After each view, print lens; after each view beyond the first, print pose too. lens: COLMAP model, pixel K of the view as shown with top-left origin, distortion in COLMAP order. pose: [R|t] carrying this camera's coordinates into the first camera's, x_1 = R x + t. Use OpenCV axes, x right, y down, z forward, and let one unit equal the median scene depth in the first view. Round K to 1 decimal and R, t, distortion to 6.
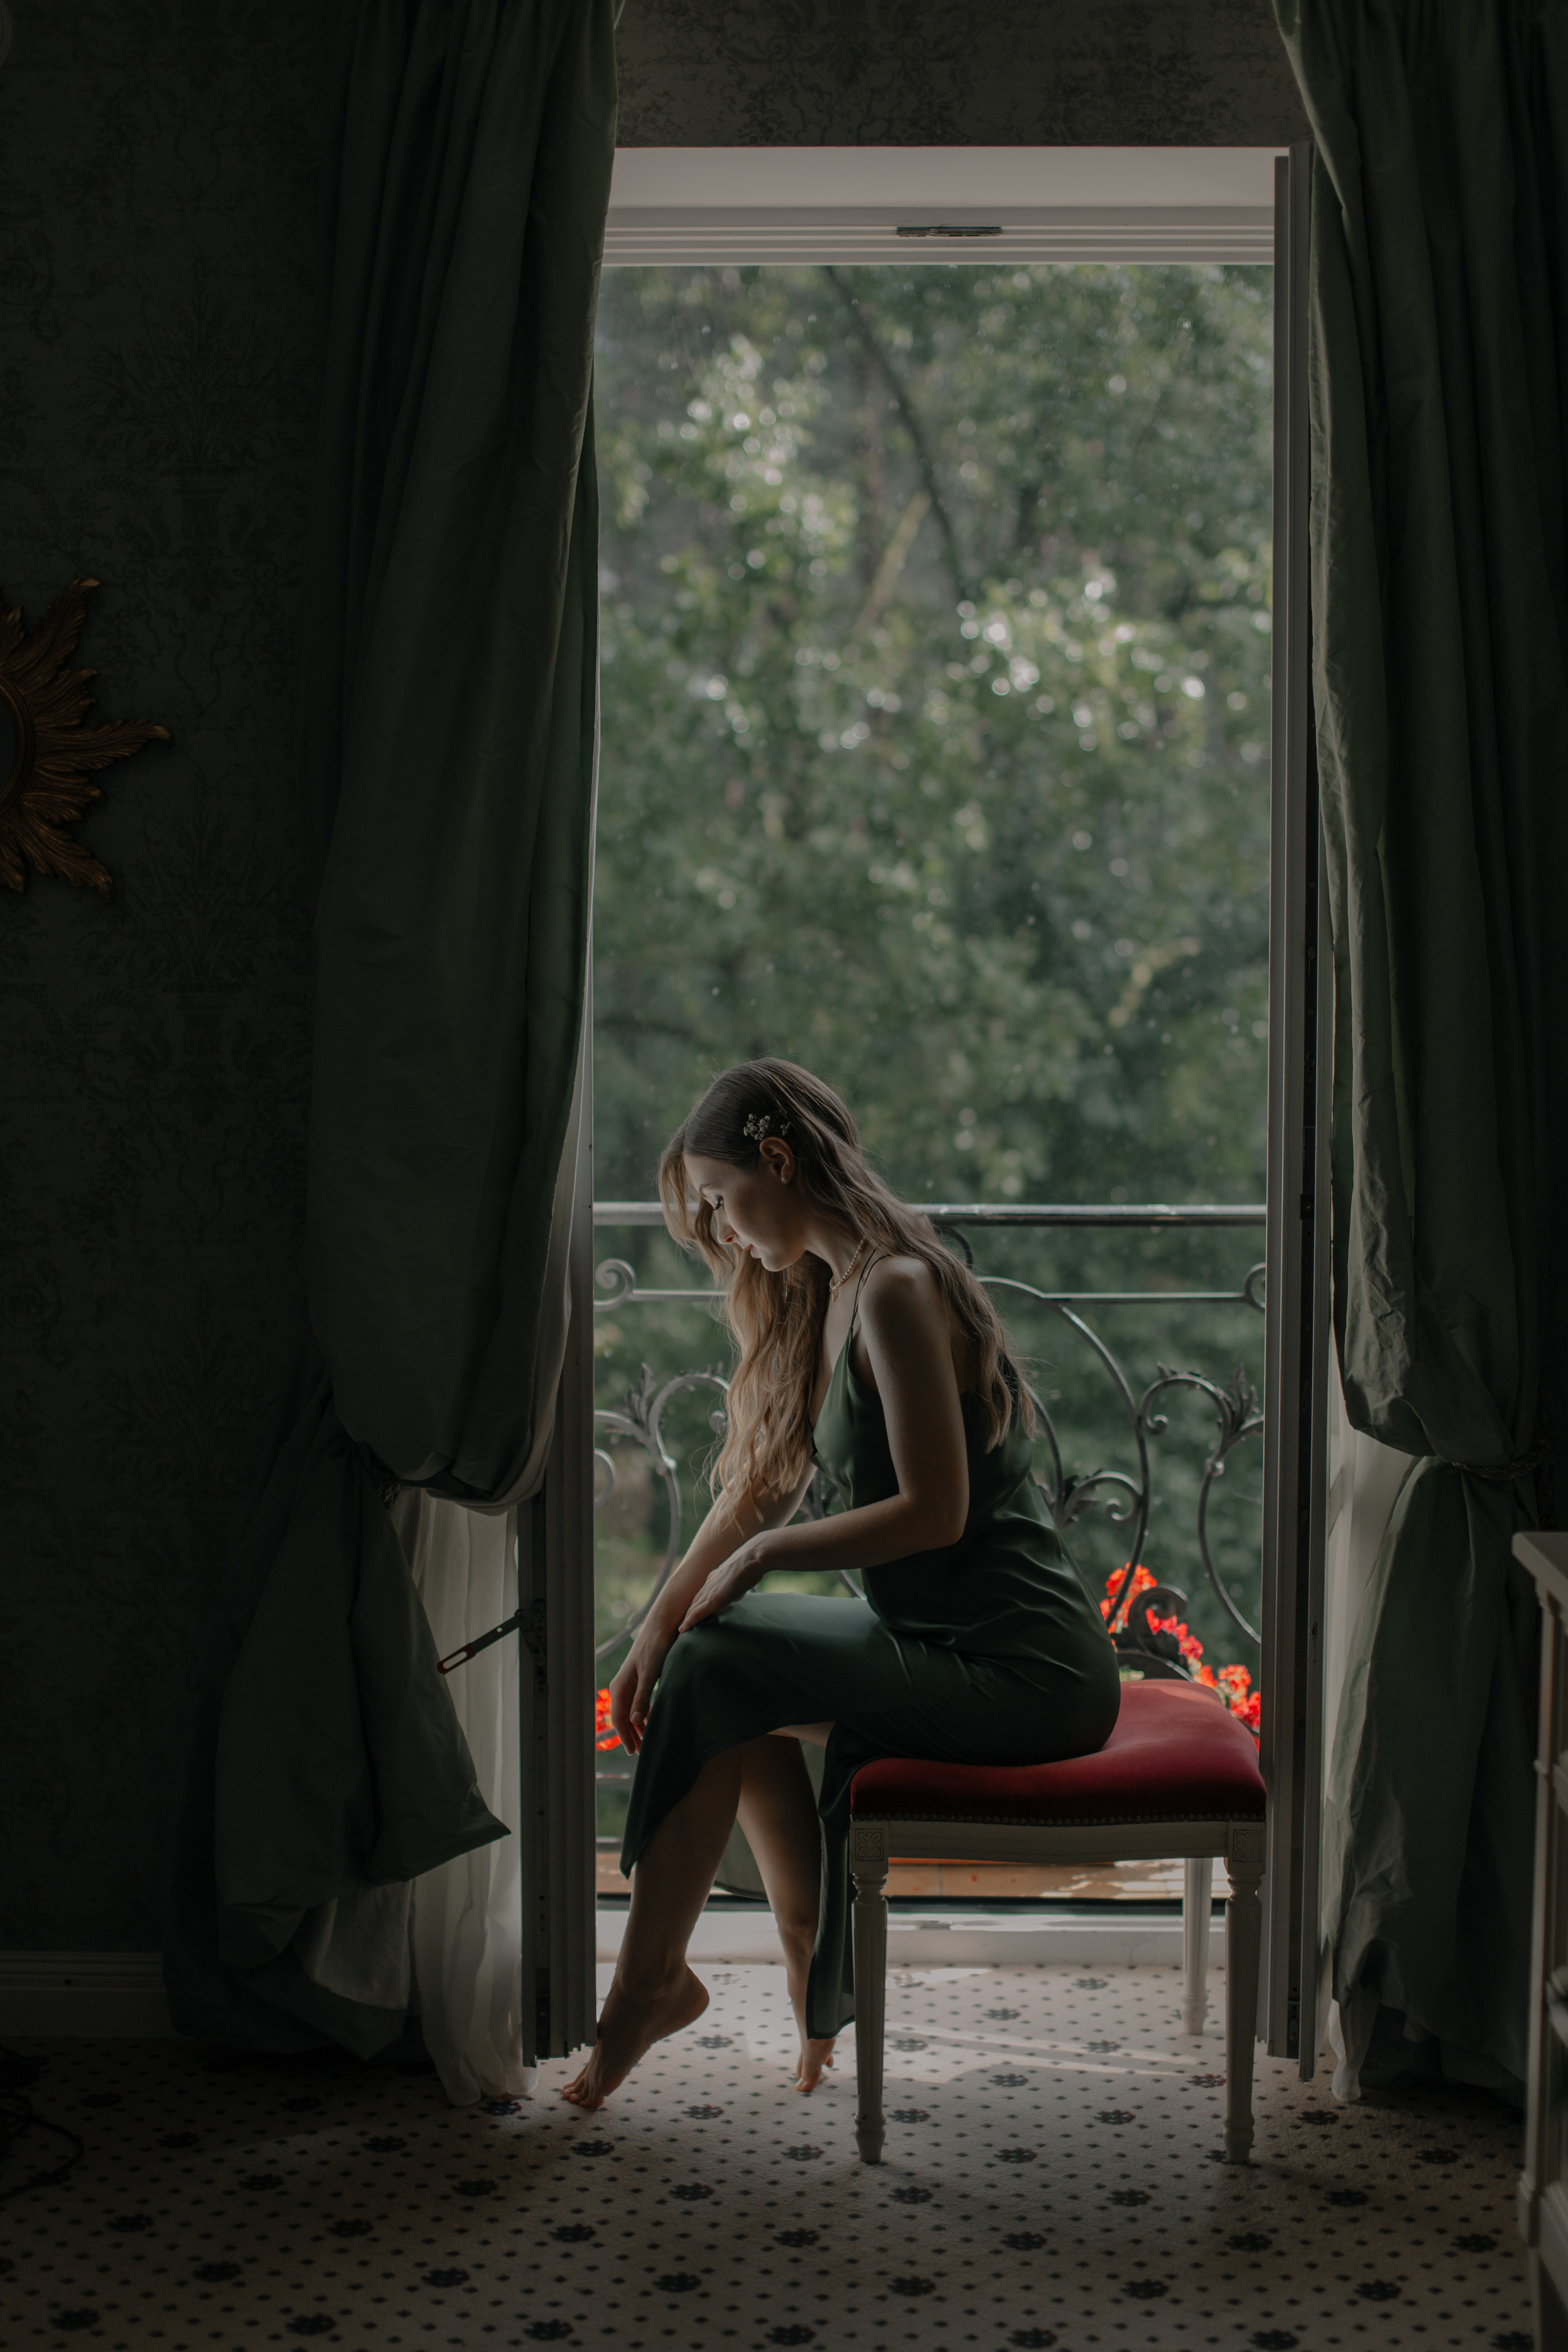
lens RADIAL K [[3454.3, 0, 780.7], [0, 3454.3, 1167.3], [0, 0, 1]] dist [-0.043503, 0.000000]
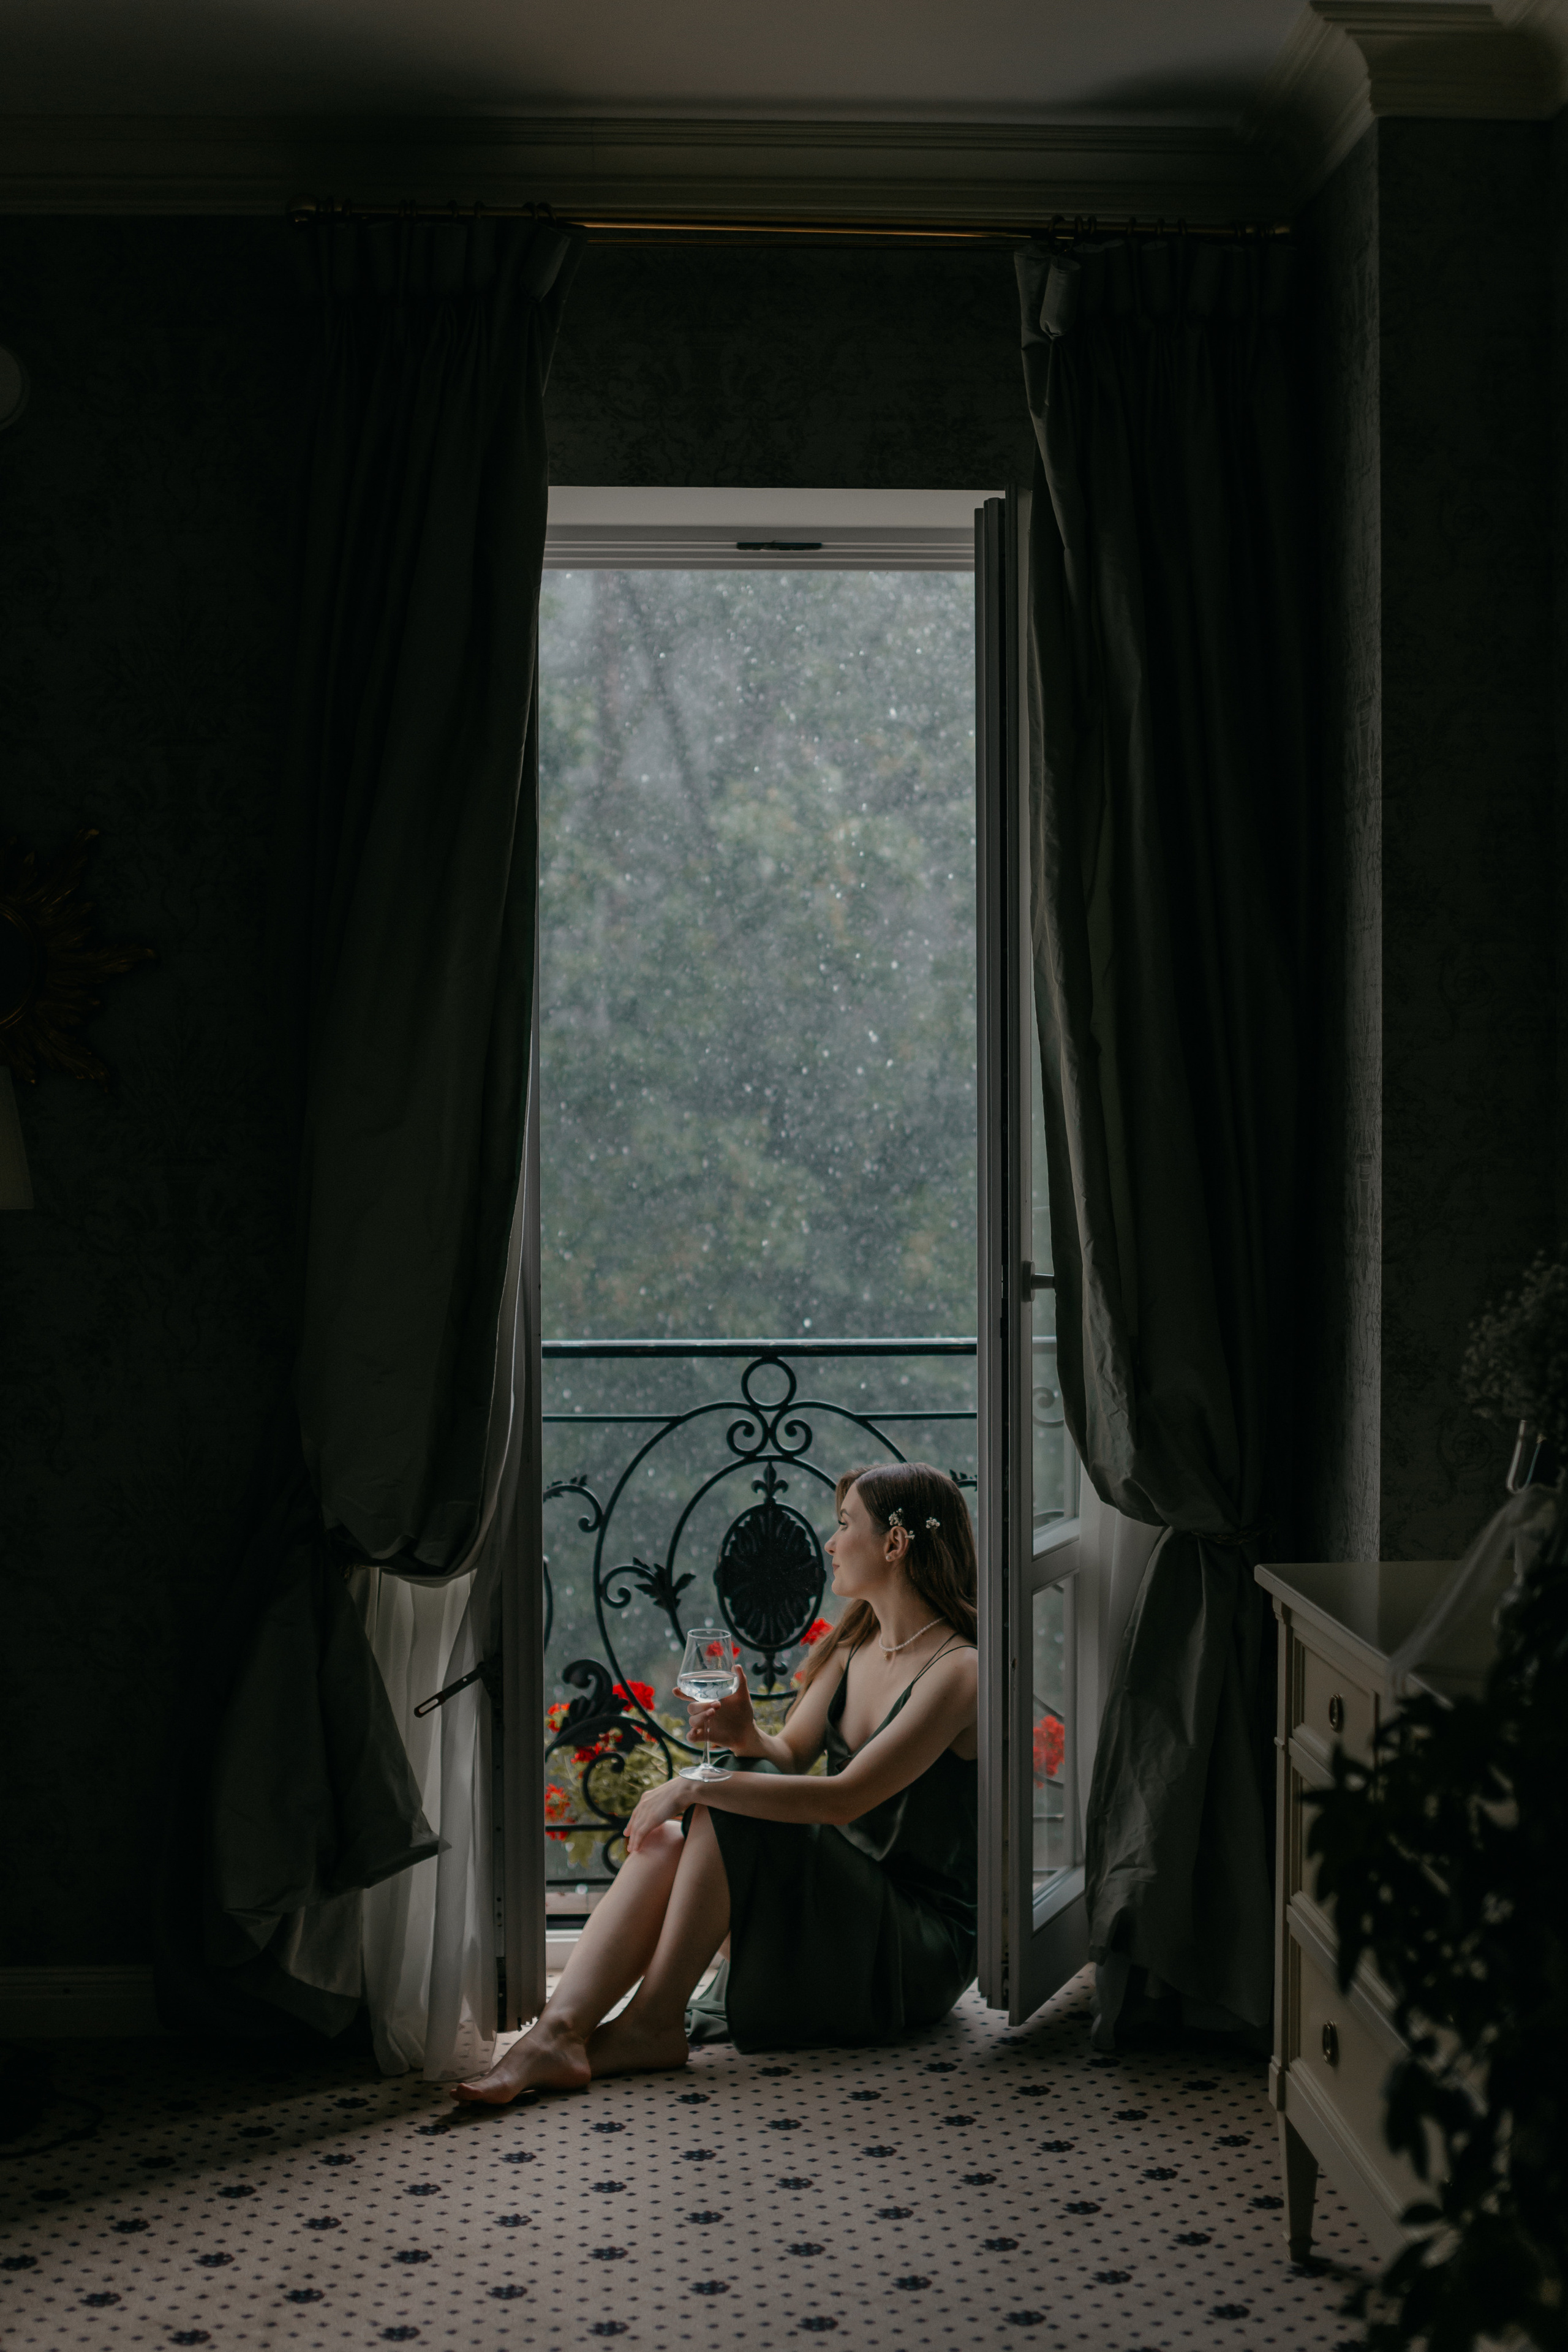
lens RADIAL K [[3454.3, 0, 792.4], [0, 3454.3, 1172.5], [0, 0, 1]] dist [-0.043503, 0.000000]
pose [[0.996344, -0.008151, 0.085038, -0.058736], [0.012344, 0.998728, -0.048897, 0.014605], [-0.084532, 0.049768, 0.995177, -0.241442]]
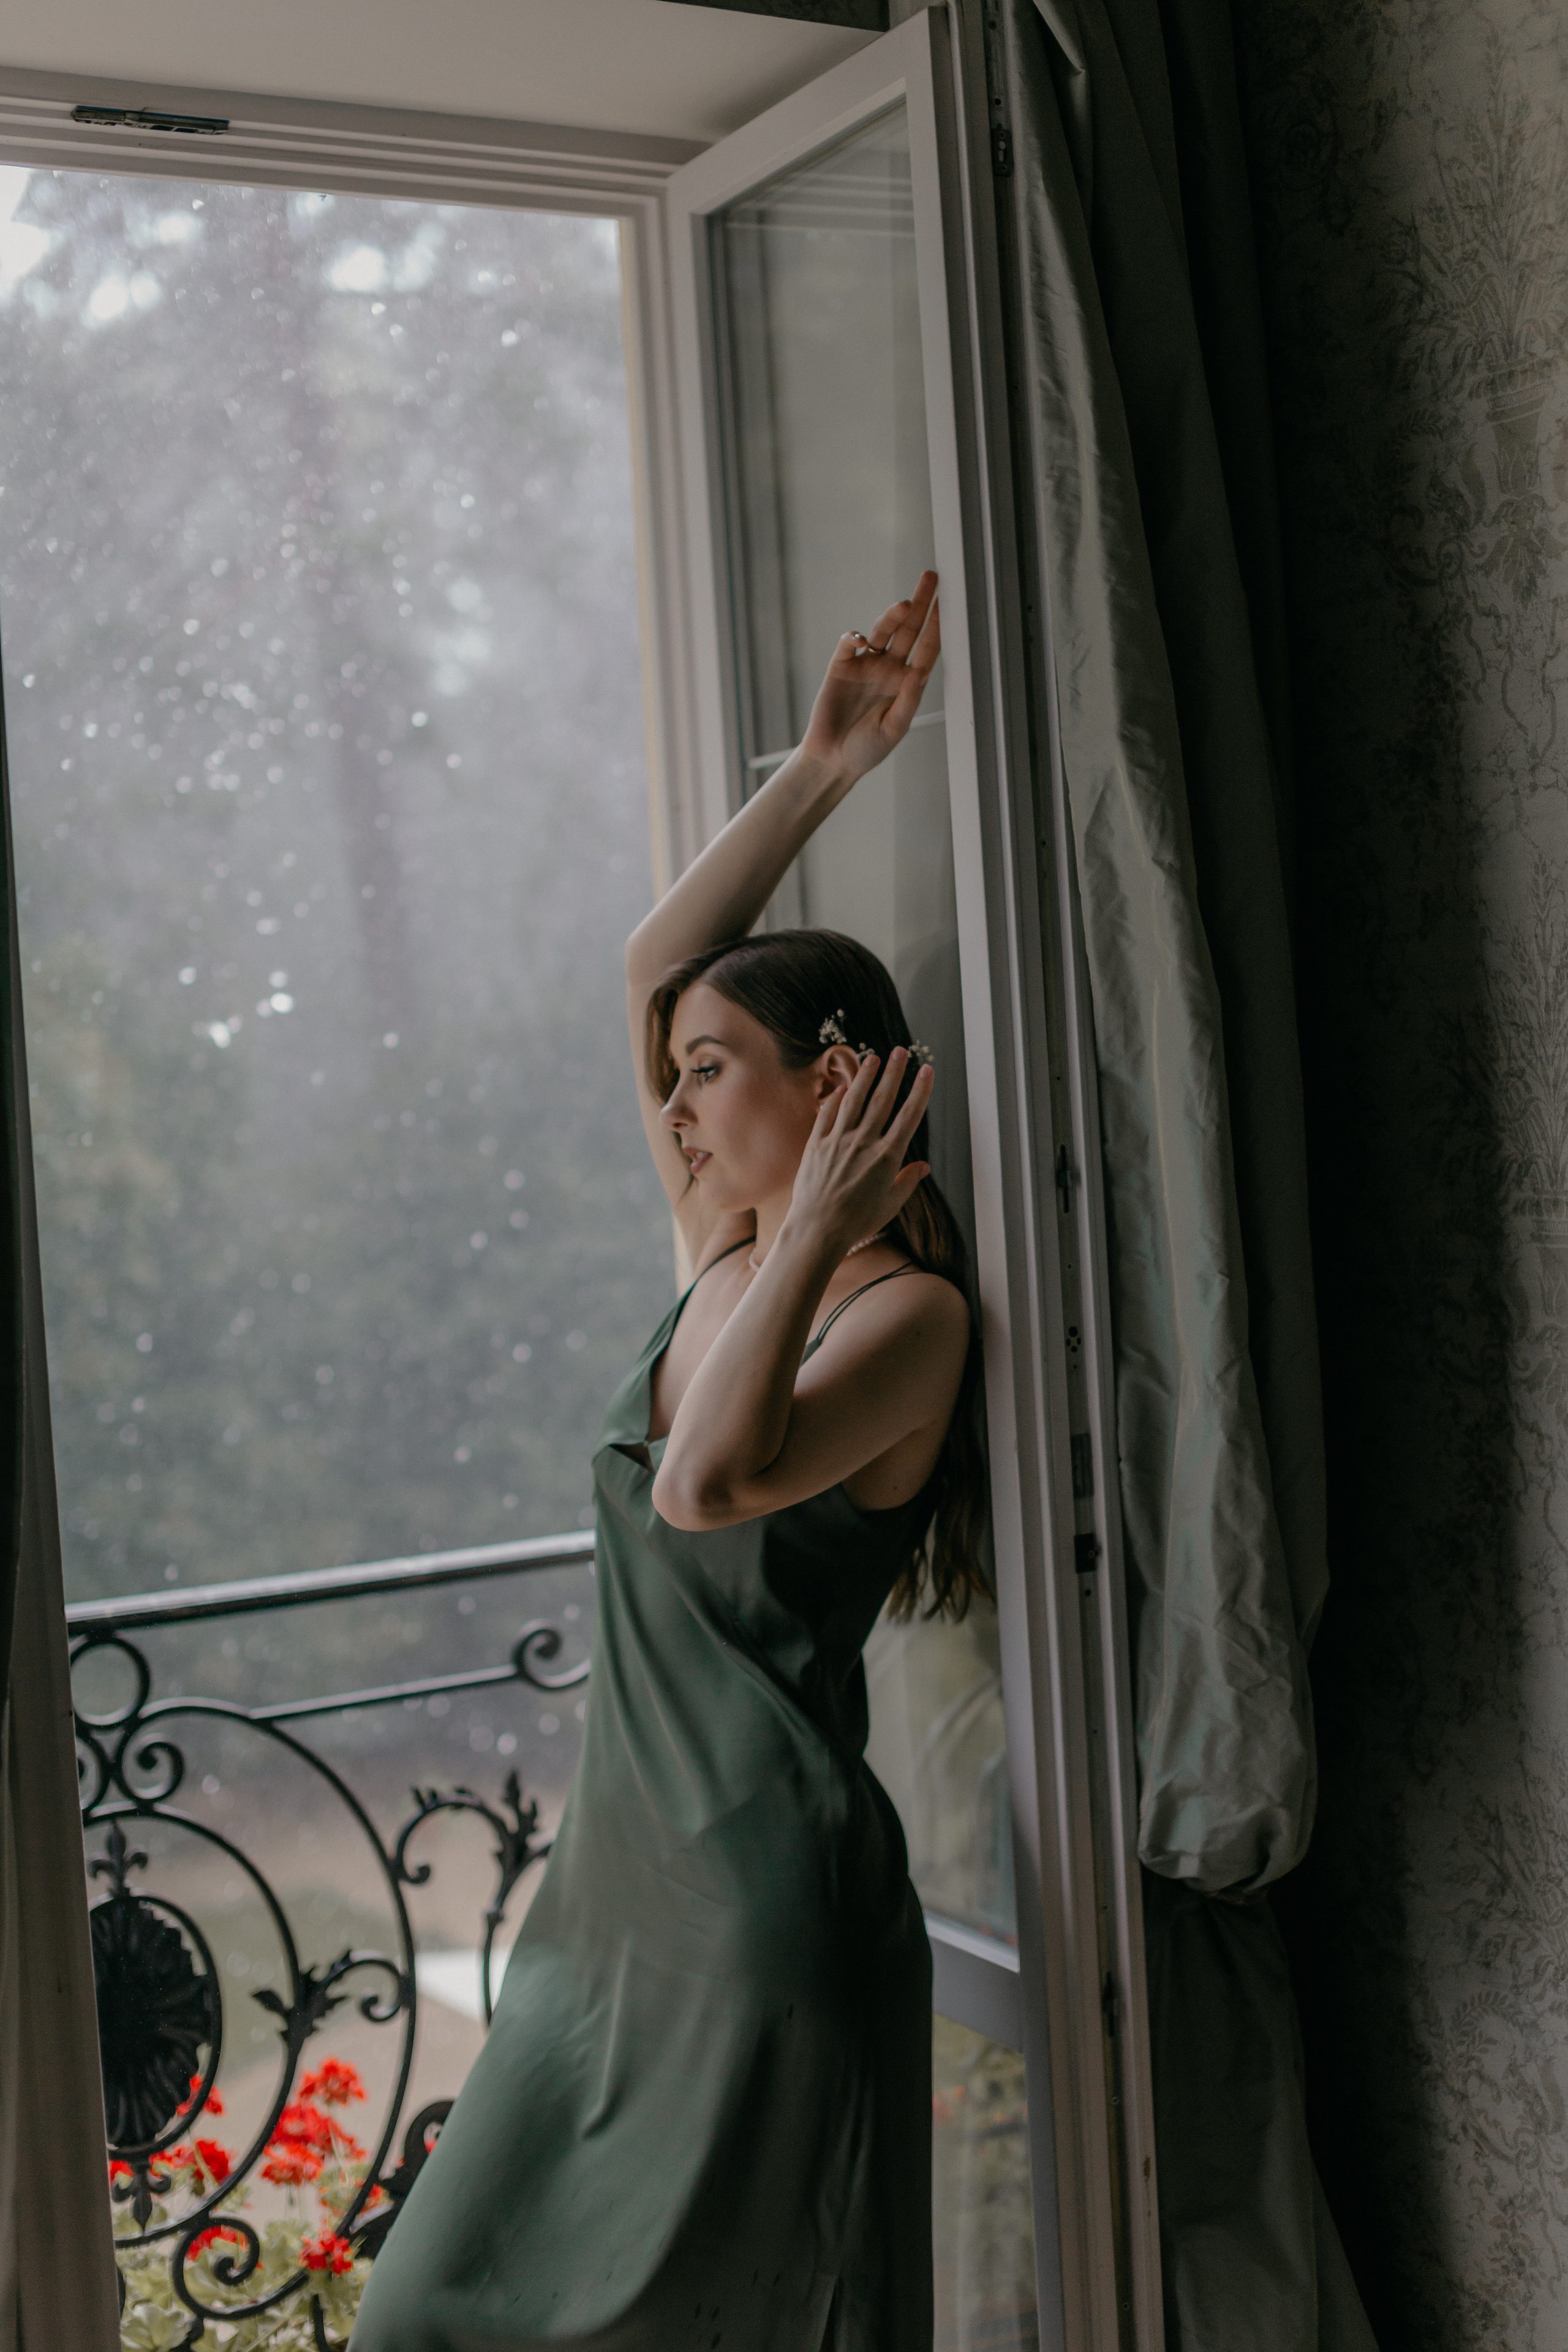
lens RADIAL K [[3454.3, 0, 792.6], [0, 3454.3, 1190.9], [0, 0, 1]] dist [-0.043503, 0.000000]
pose [[0.837036, -0.081185, 0.541091, -0.236239], [0.113213, 0.993228, -0.026110, -0.042515], [-0.535307, 0.083113, 0.840559, 0.435344]]
